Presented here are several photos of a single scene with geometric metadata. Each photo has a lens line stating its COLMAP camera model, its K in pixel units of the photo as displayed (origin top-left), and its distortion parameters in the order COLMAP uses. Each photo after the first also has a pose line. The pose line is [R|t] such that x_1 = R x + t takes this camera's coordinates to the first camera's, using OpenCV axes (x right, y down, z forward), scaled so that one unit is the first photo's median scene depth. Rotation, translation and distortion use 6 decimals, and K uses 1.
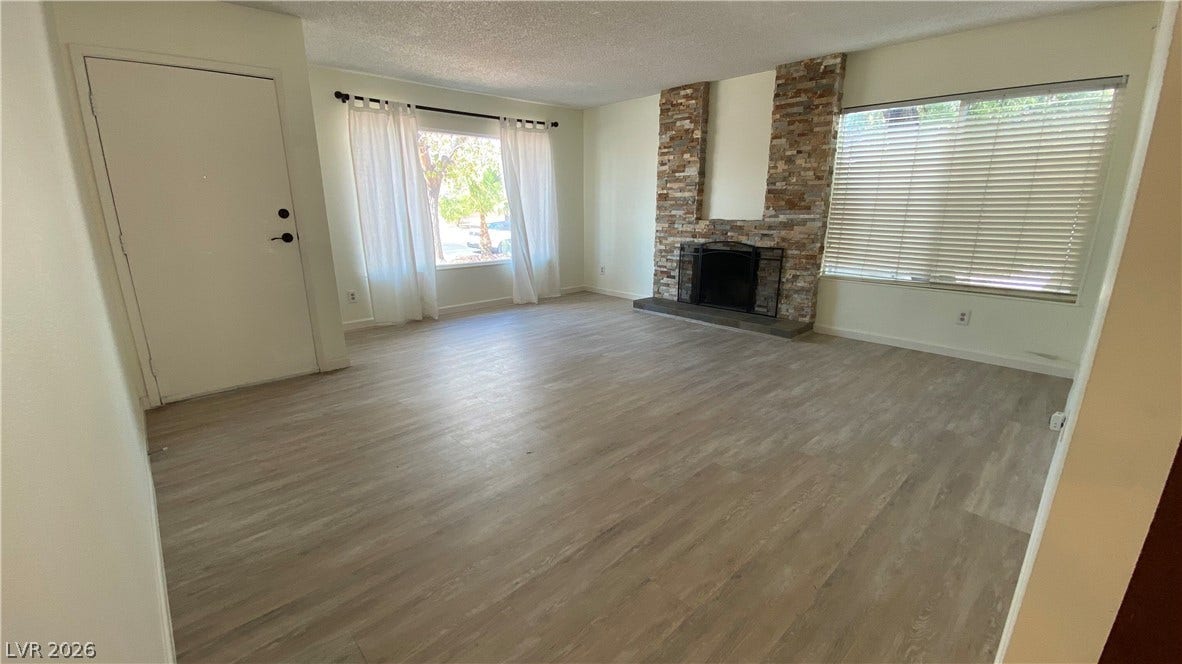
lens RADIAL K [[479.8, 0, 572.1], [0, 479.8, 336.8], [0, 0, 1]] dist [0.013670, -0.018212]
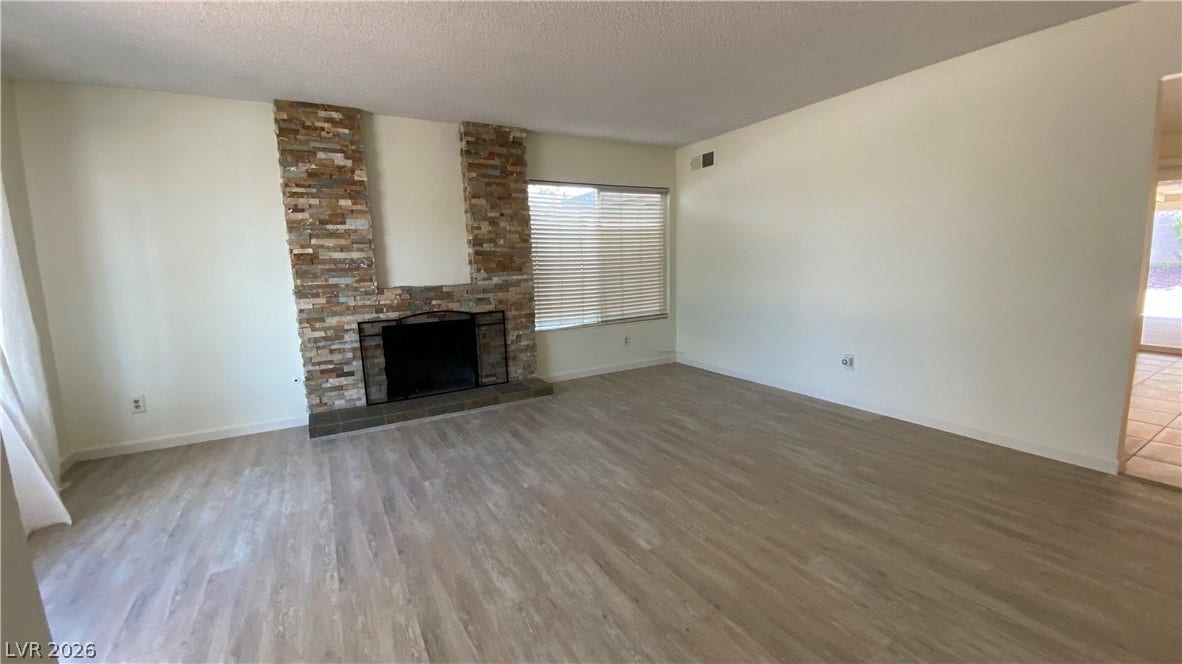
lens RADIAL K [[479.8, 0, 586.0], [0, 479.8, 329.3], [0, 0, 1]] dist [0.013670, -0.018212]
pose [[0.204485, -0.121675, 0.971278, -0.448048], [0.293064, 0.954341, 0.057854, -0.152626], [-0.933970, 0.272817, 0.230807, 0.627009]]
